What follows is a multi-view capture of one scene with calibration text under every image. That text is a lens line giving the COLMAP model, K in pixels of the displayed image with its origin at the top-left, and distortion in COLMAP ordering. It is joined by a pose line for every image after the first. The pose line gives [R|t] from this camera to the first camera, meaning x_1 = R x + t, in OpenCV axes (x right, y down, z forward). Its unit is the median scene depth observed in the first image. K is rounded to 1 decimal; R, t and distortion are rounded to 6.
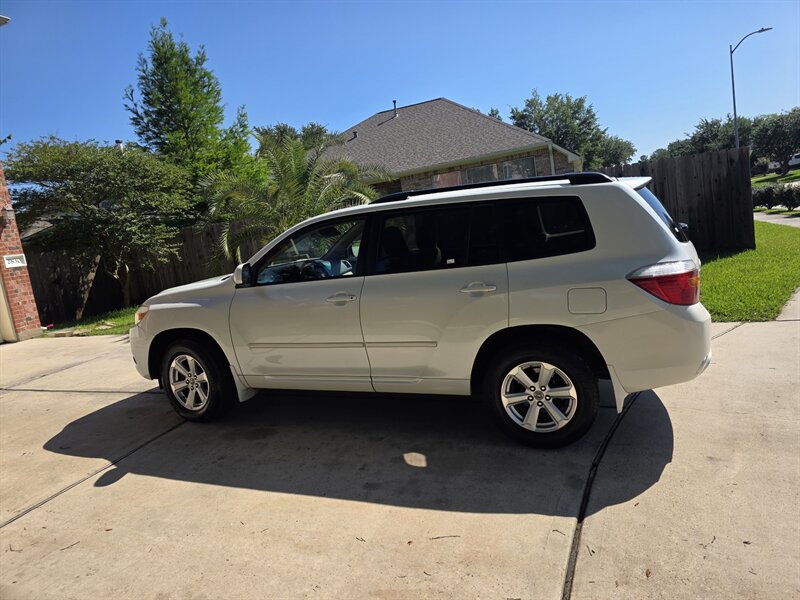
lens RADIAL K [[535.4, 0, 407.5], [0, 535.4, 298.4], [0, 0, 1]] dist [0.068583, -0.063237]
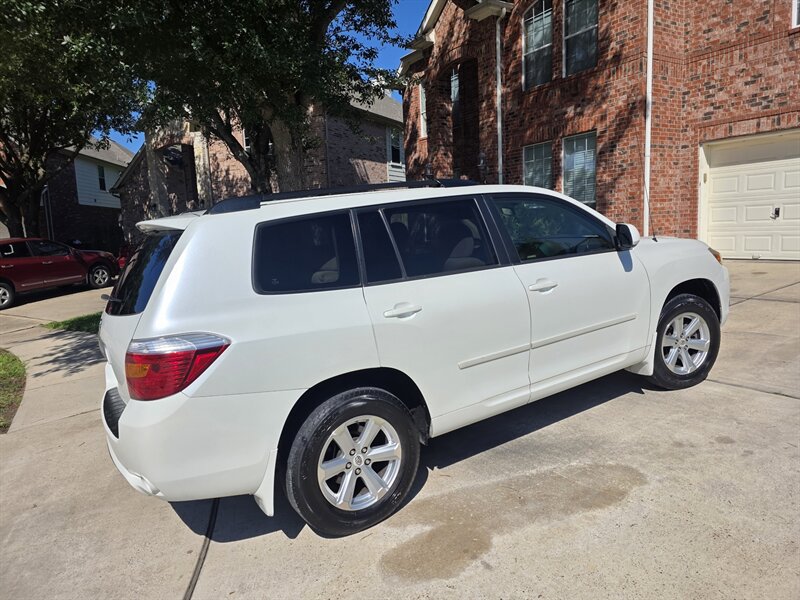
lens RADIAL K [[543.1, 0, 405.0], [0, 543.1, 306.1], [0, 0, 1]] dist [0.051430, -0.046809]
pose [[-0.609619, 0.294953, -0.735777, 0.859572], [0.039218, 0.938283, 0.343638, -0.383851], [0.791724, 0.180633, -0.583563, 1.874777]]
